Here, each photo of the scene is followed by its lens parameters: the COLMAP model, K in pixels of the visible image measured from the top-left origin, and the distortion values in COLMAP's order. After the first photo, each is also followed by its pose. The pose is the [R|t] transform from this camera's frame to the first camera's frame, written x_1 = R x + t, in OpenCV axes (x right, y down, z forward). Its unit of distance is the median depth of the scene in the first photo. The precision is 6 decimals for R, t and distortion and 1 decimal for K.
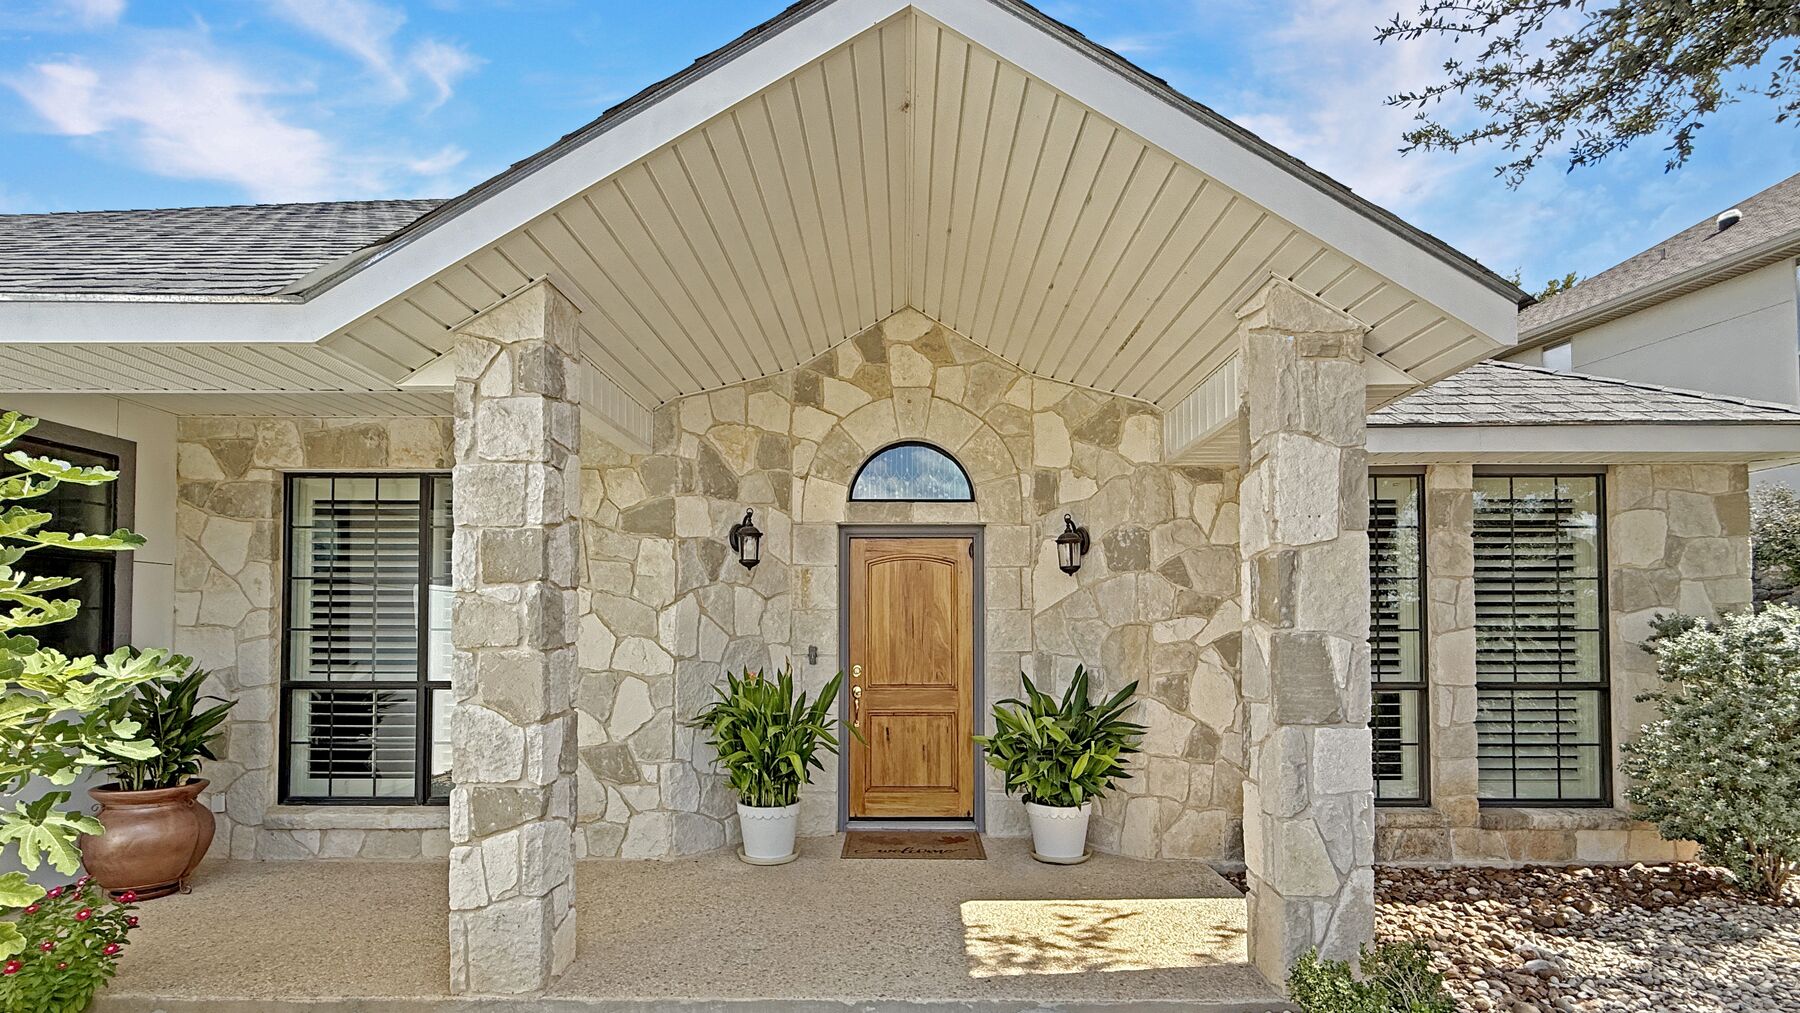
lens RADIAL K [[839.3, 0, 901.5], [0, 839.3, 599.3], [0, 0, 1]] dist [0.000811, 0.000194]
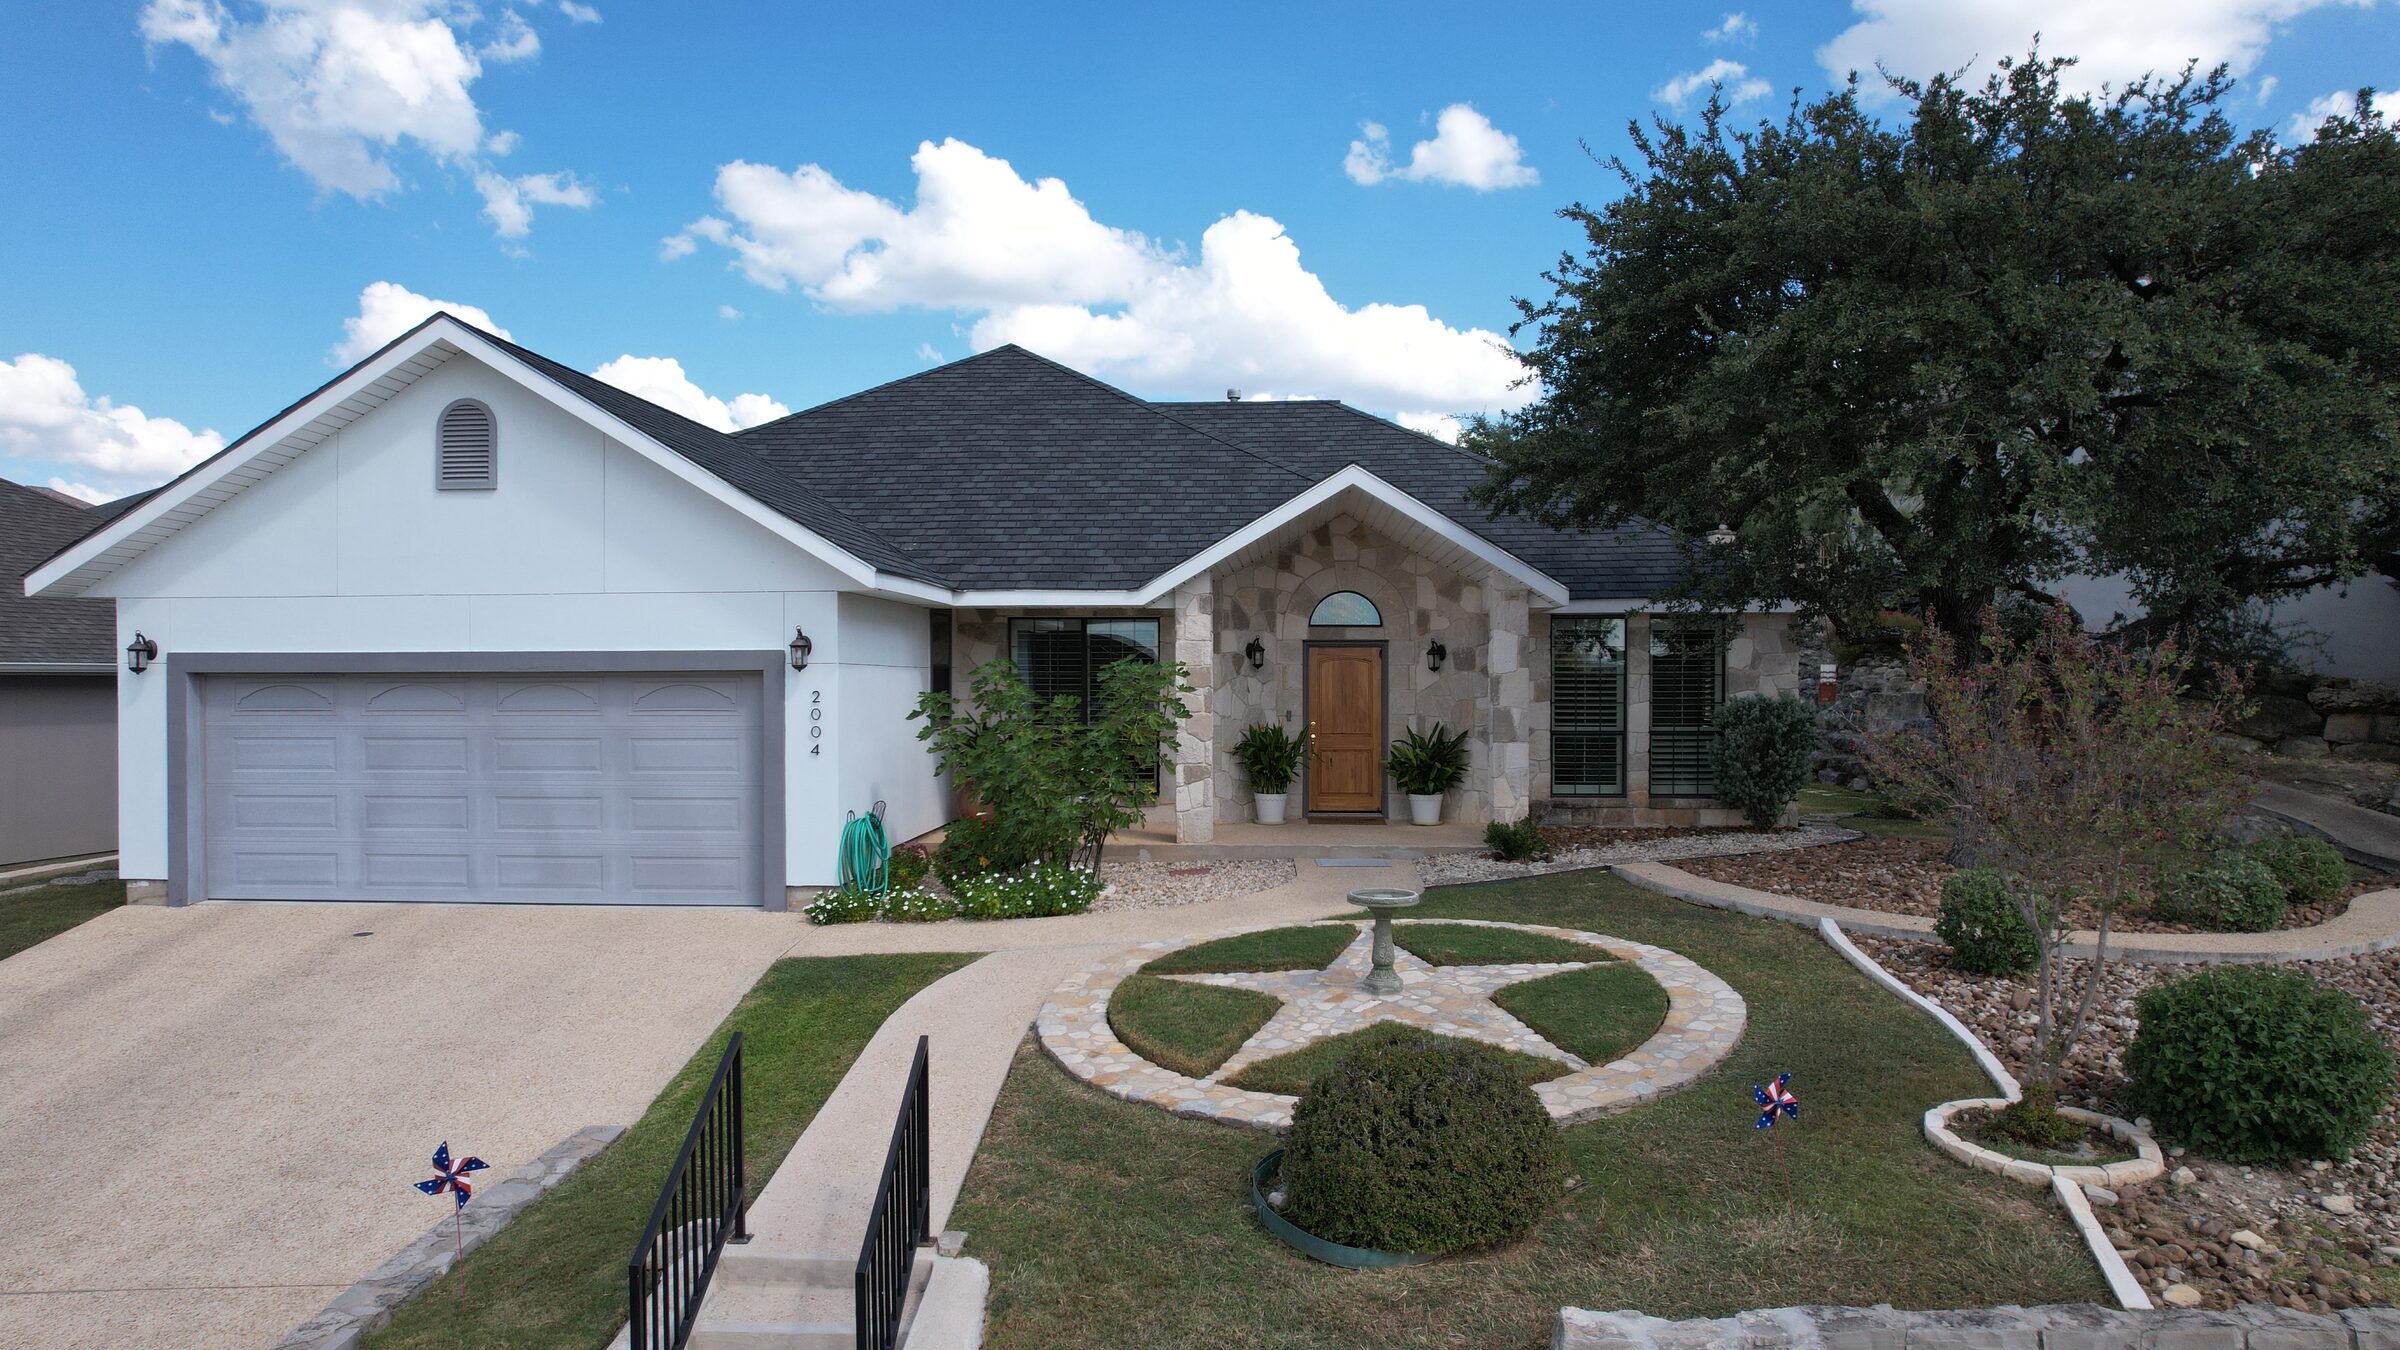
lens RADIAL K [[1614.4, 0, 1200.0], [0, 1614.4, 675.0], [0, 0, 1]] dist [-0.002132, -0.000506]
pose [[0.998287, -0.000018, -0.058506, -0.100857], [0.002449, 0.999136, 0.041480, -0.170682], [0.058455, -0.041552, 0.997425, -2.546310]]
